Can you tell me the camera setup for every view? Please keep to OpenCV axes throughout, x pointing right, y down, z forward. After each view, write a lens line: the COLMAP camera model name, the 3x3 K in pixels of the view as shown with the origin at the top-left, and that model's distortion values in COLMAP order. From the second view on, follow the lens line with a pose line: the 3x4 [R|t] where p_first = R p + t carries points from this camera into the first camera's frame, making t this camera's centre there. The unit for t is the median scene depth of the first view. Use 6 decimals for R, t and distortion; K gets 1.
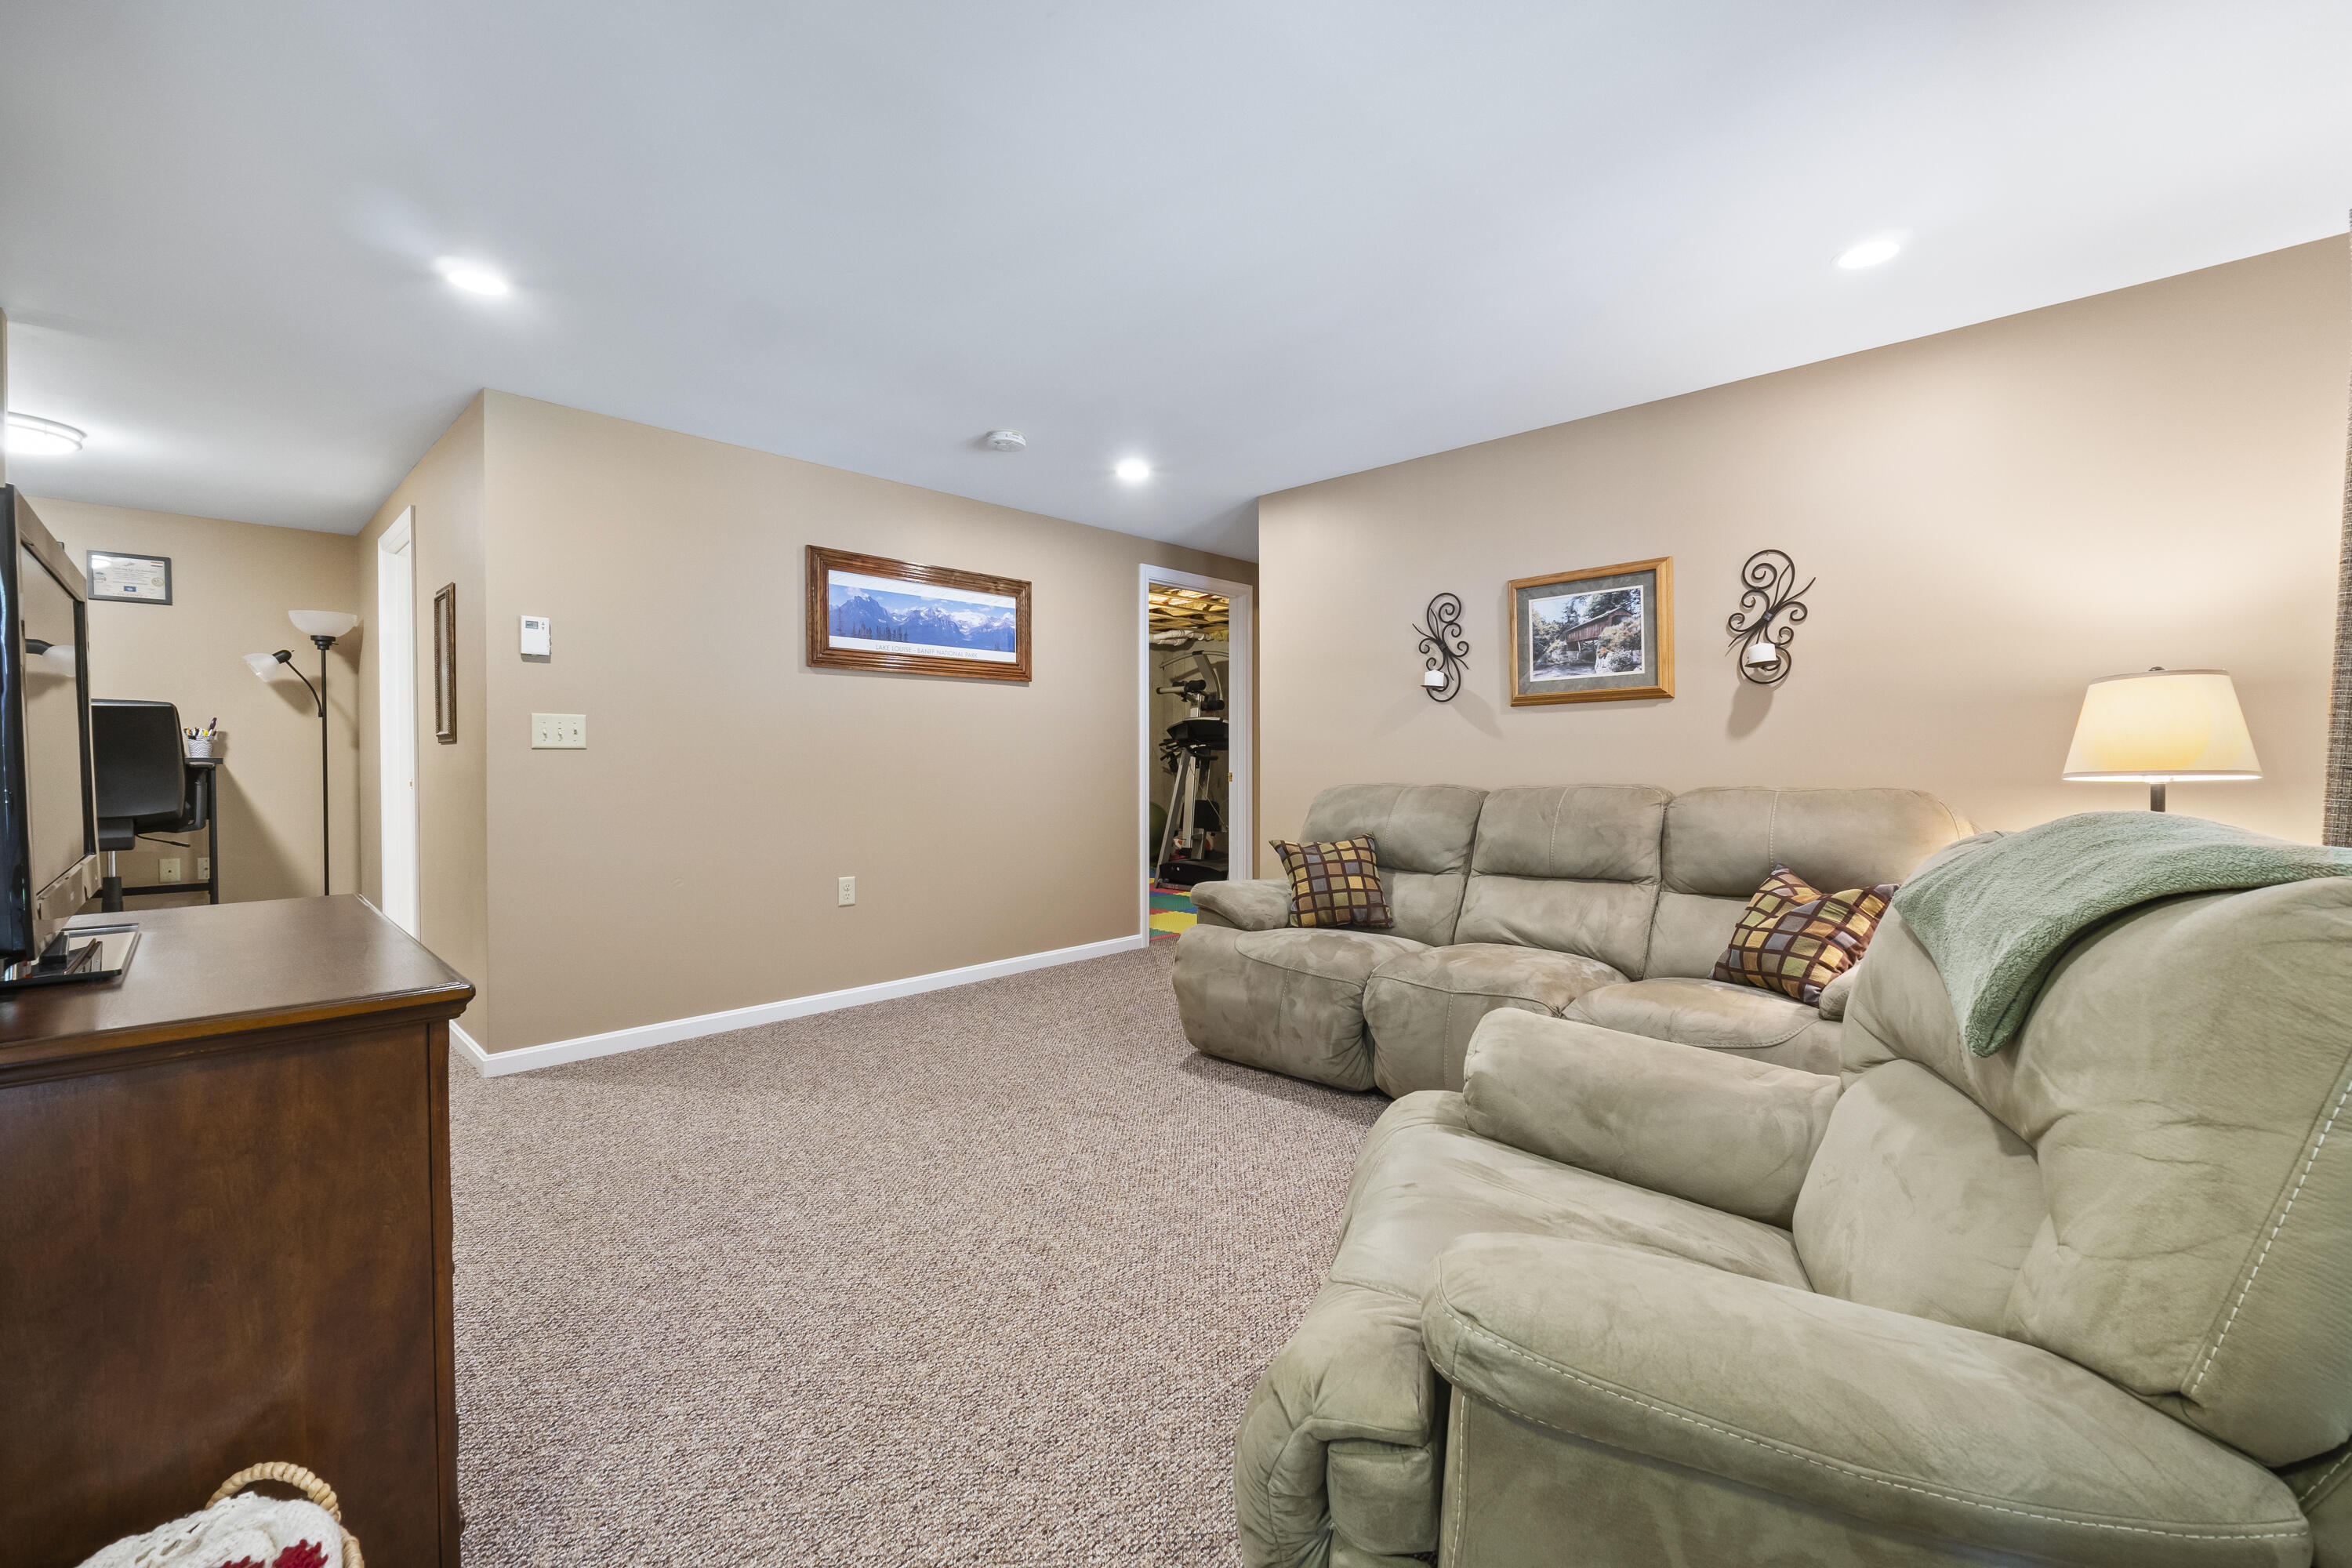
lens RADIAL K [[983.3, 0, 1185.6], [0, 983.3, 785.9], [0, 0, 1]] dist [-0.004557, -0.000523]
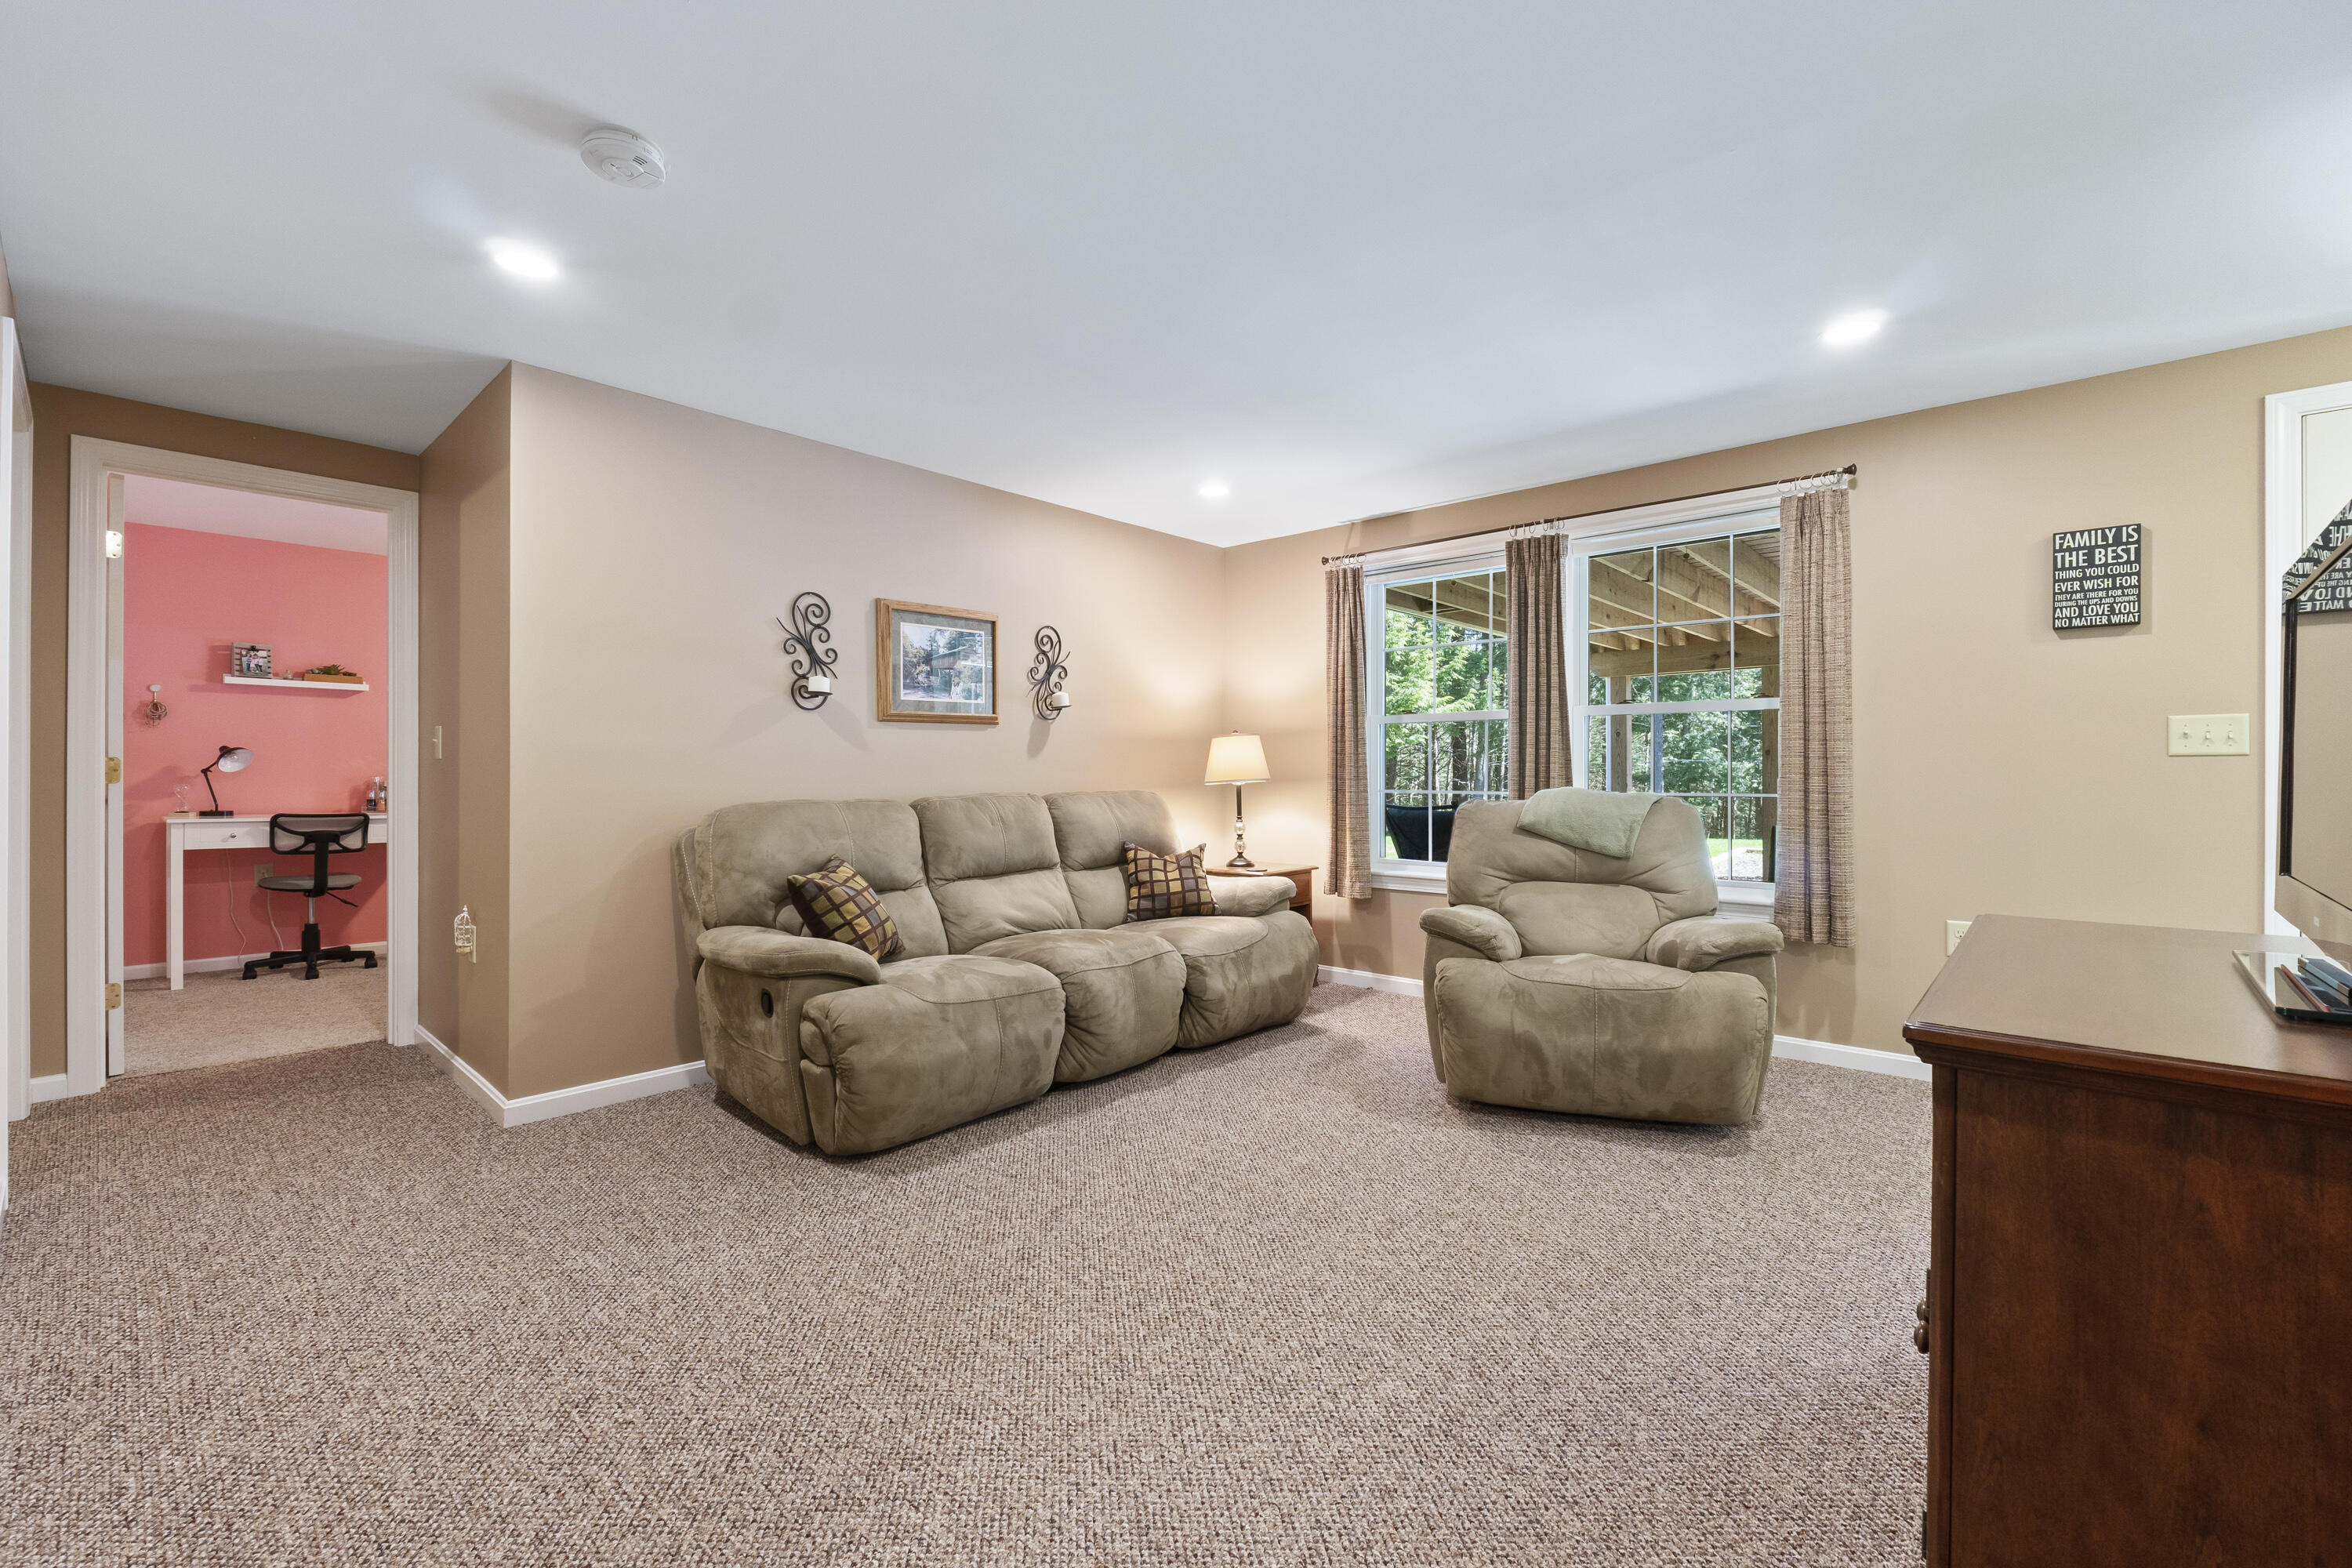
lens RADIAL K [[983.3, 0, 1175.8], [0, 983.3, 784.1], [0, 0, 1]] dist [-0.004557, -0.000523]
pose [[-0.031261, -0.009608, 0.999465, -0.752973], [0.025496, 0.999621, 0.010407, -0.019543], [-0.999186, 0.025807, -0.031004, 0.778284]]
